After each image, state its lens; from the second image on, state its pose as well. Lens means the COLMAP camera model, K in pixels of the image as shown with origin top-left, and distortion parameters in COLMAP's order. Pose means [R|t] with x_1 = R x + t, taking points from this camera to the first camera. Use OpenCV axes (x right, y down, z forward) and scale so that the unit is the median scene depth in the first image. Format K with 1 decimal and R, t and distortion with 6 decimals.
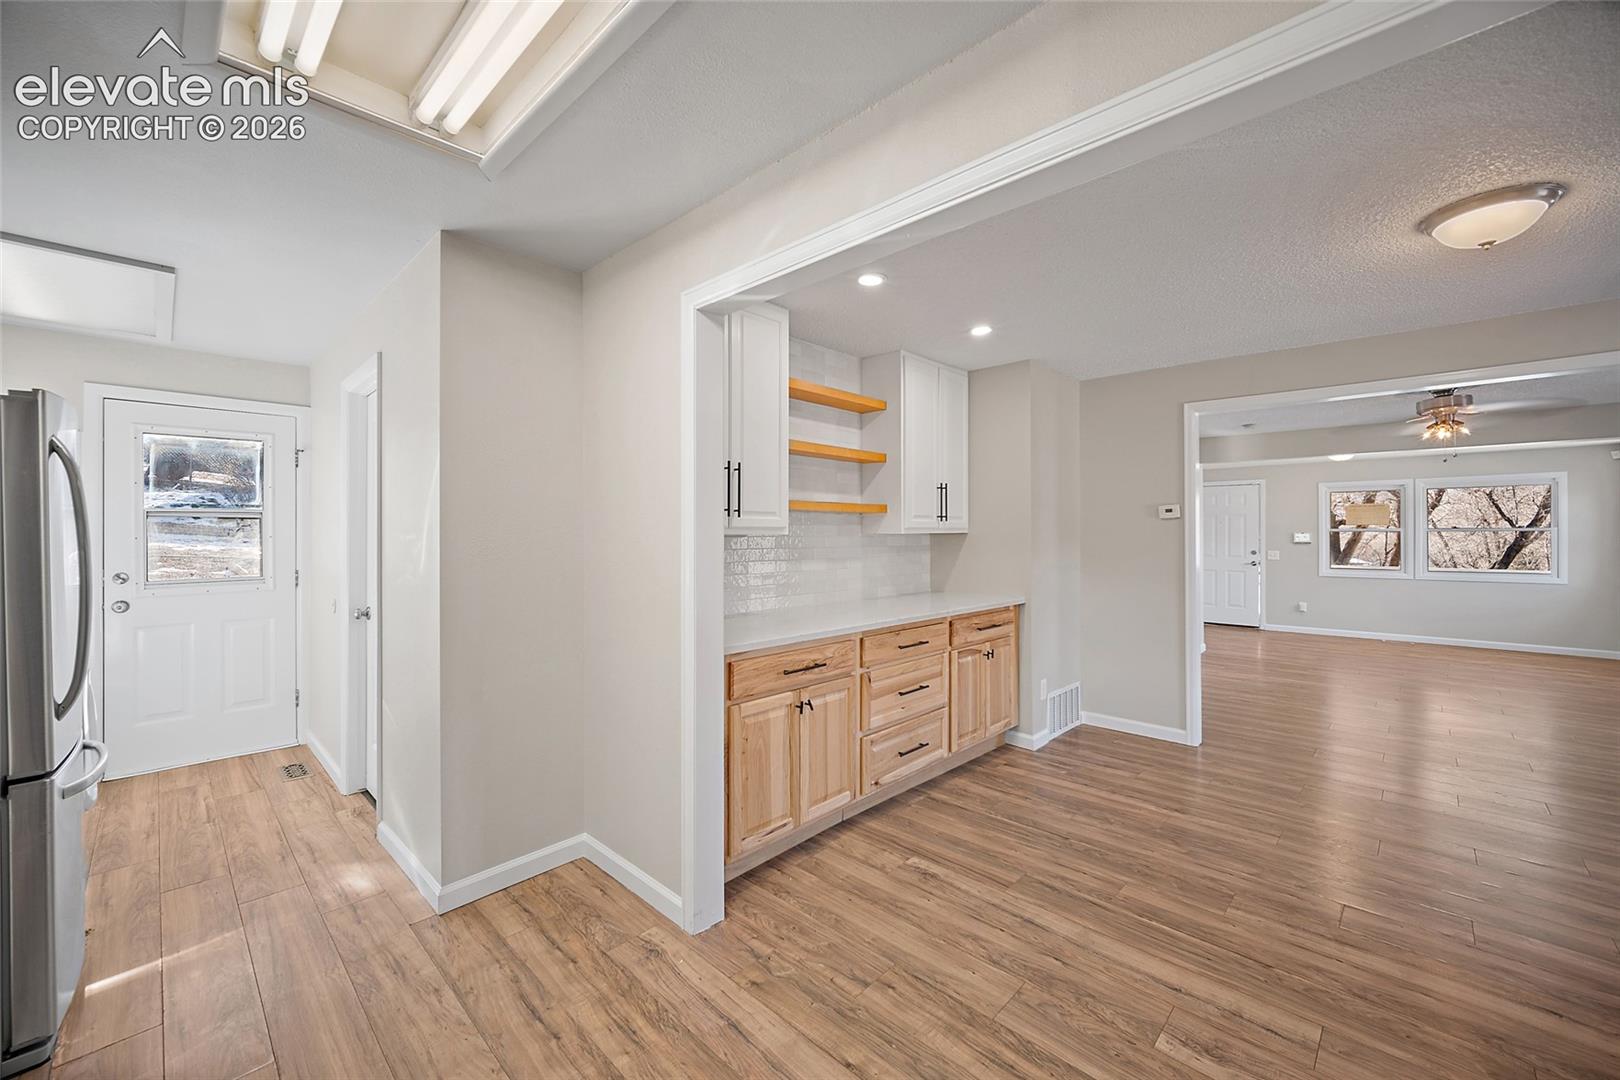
lens RADIAL K [[641.3, 0, 806.5], [0, 641.3, 534.4], [0, 0, 1]] dist [0.005853, -0.000094]
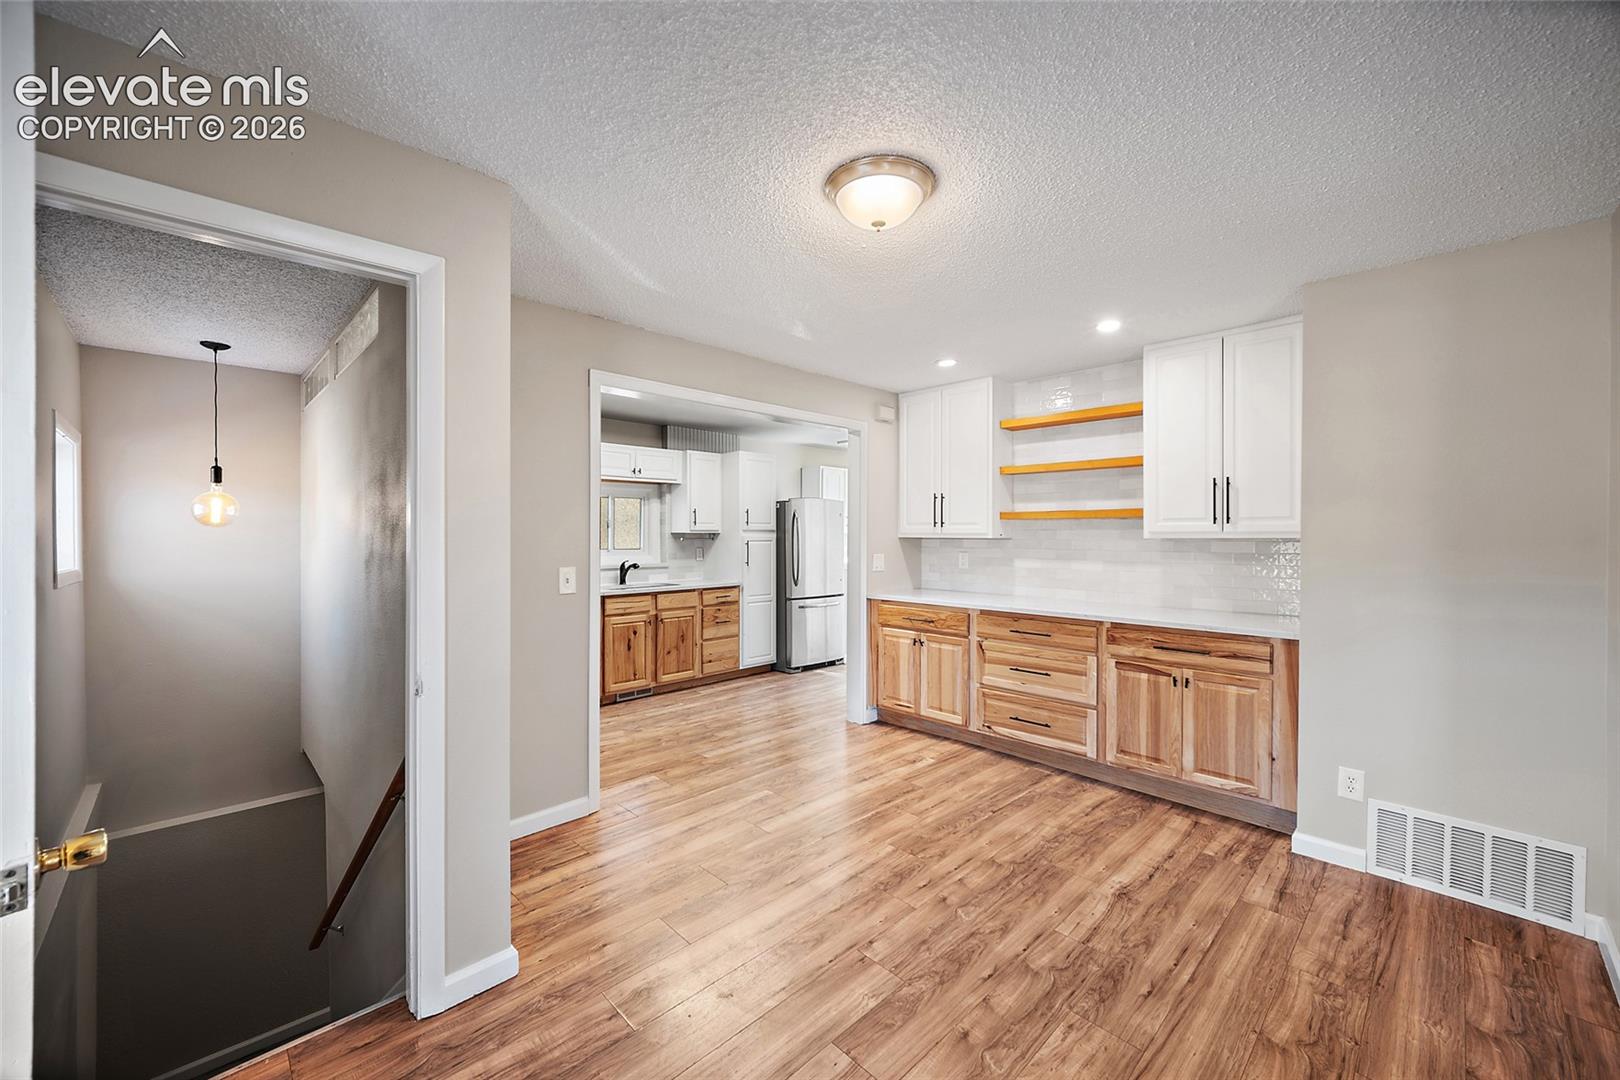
lens RADIAL K [[641.3, 0, 806.5], [0, 641.3, 534.4], [0, 0, 1]] dist [0.005853, -0.000094]
pose [[-0.031570, 0.006687, -0.999479, 1.361692], [0.001377, 0.999977, 0.006647, -0.017800], [0.999501, -0.001166, -0.031578, 0.629620]]
